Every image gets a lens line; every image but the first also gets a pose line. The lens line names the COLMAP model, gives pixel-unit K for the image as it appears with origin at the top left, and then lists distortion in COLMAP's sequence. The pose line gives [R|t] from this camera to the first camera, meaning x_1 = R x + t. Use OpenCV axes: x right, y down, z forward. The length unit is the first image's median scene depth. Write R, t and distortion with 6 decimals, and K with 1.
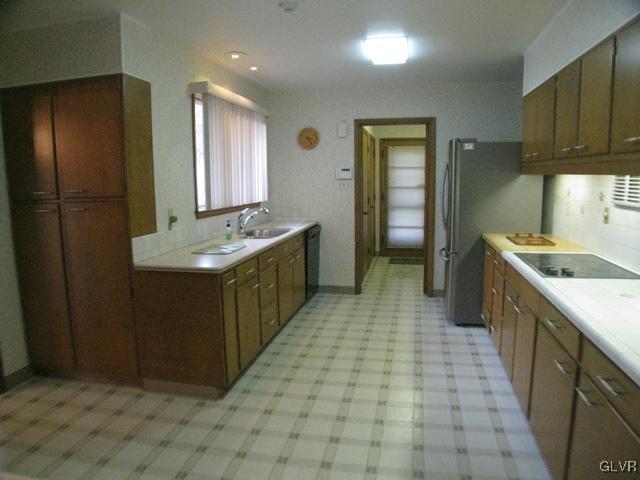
lens RADIAL K [[455.0, 0, 313.1], [0, 455.0, 240.0], [0, 0, 1]] dist [-0.126177, 0.040122]
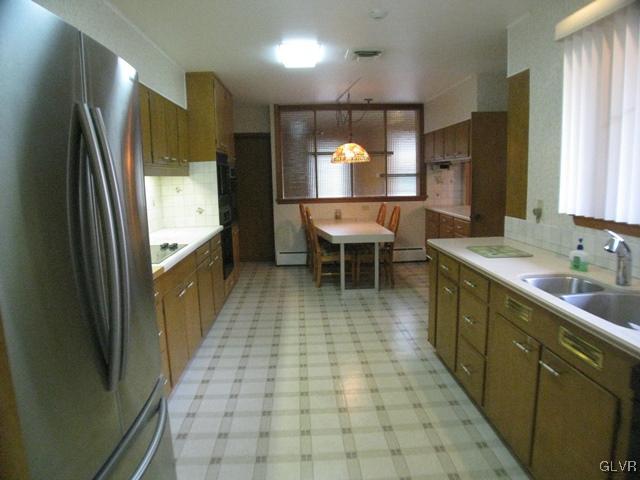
lens RADIAL K [[455.0, 0, 318.4], [0, 455.0, 243.1], [0, 0, 1]] dist [-0.126177, 0.040122]
pose [[-0.966259, 0.075120, -0.246375, 0.237115], [0.001726, 0.958393, 0.285446, -0.171787], [0.257567, 0.275389, -0.926186, 1.242928]]
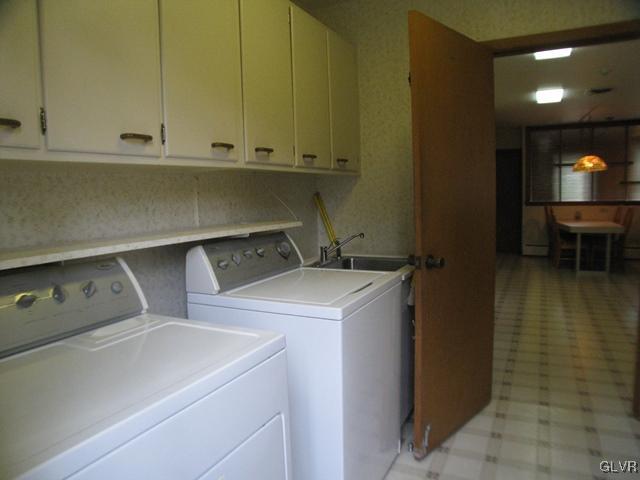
lens RADIAL K [[455.0, 0, 316.9], [0, 455.0, 241.3], [0, 0, 1]] dist [-0.126177, 0.040122]
pose [[-0.966954, 0.017945, 0.254318, 0.290174], [0.079067, 0.969445, 0.232217, -0.190755], [-0.242380, 0.244651, -0.938828, 1.458762]]
